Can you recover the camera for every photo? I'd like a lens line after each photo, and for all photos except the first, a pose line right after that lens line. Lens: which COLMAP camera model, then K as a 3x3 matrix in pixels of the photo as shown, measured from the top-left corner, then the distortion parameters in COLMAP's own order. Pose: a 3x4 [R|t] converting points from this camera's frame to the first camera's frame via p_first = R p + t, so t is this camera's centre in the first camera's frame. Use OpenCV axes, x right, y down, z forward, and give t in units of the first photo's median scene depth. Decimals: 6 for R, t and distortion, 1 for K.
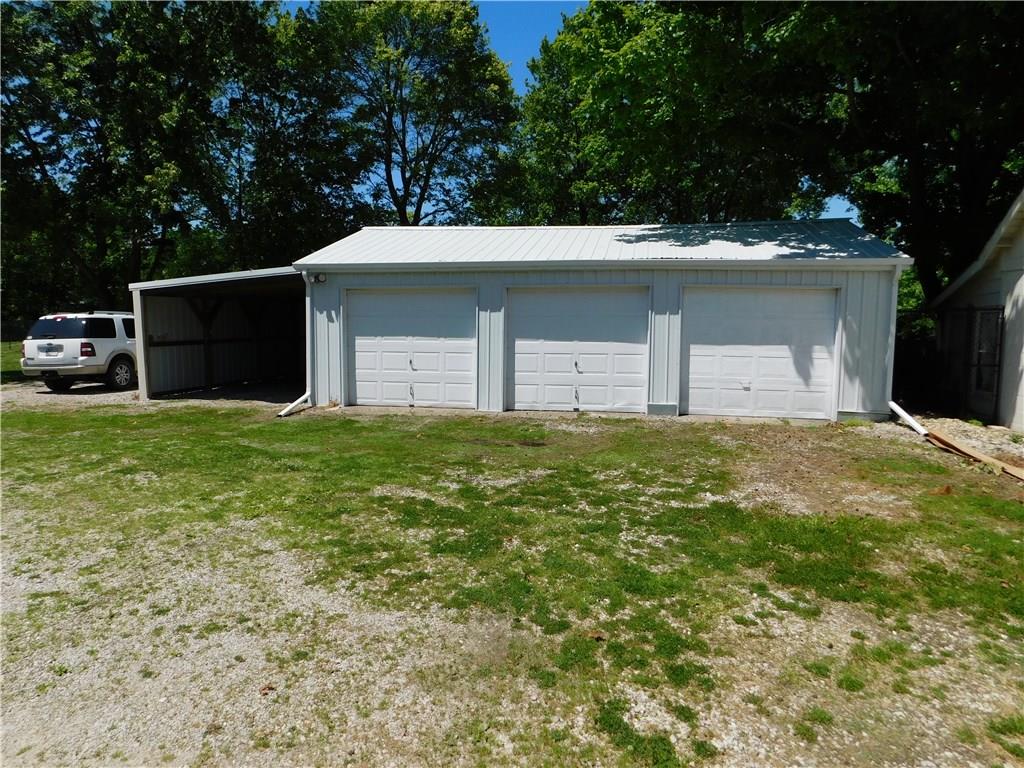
lens RADIAL K [[684.1, 0, 484.9], [0, 684.1, 402.3], [0, 0, 1]] dist [-0.065310, 0.065567]
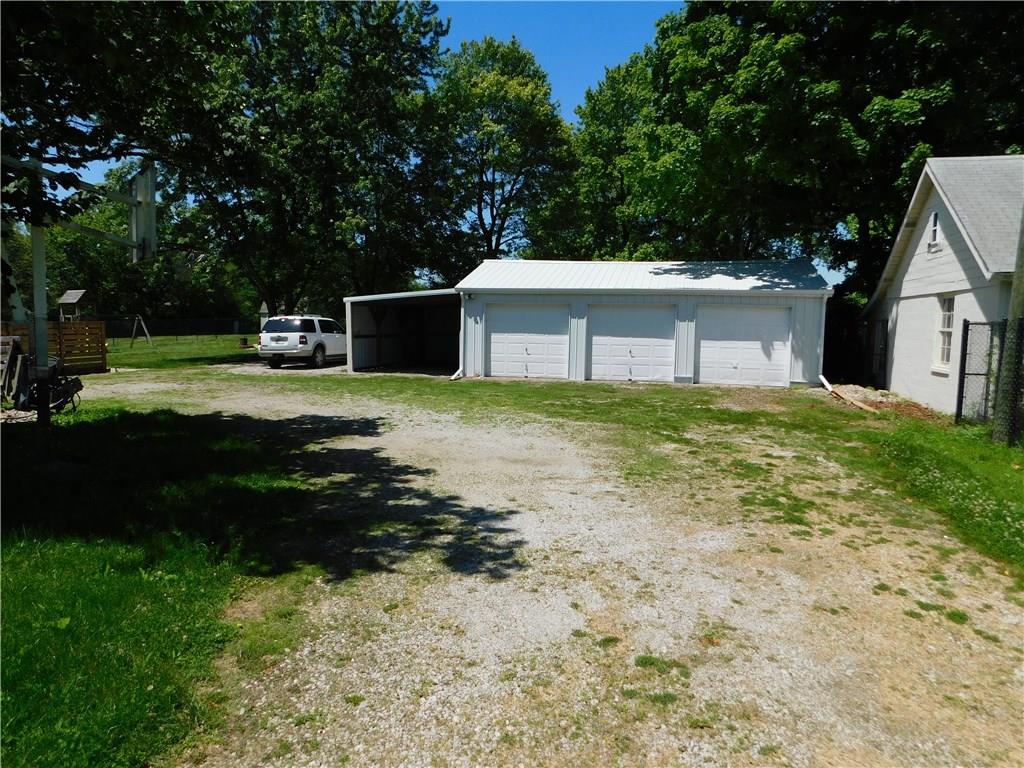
lens RADIAL K [[684.1, 0, 513.2], [0, 684.1, 385.1], [0, 0, 1]] dist [-0.065310, 0.065567]
pose [[0.999926, 0.011550, -0.003872, -0.131949], [-0.011658, 0.999510, -0.029041, 0.071138], [0.003534, 0.029084, 0.999571, -0.596067]]
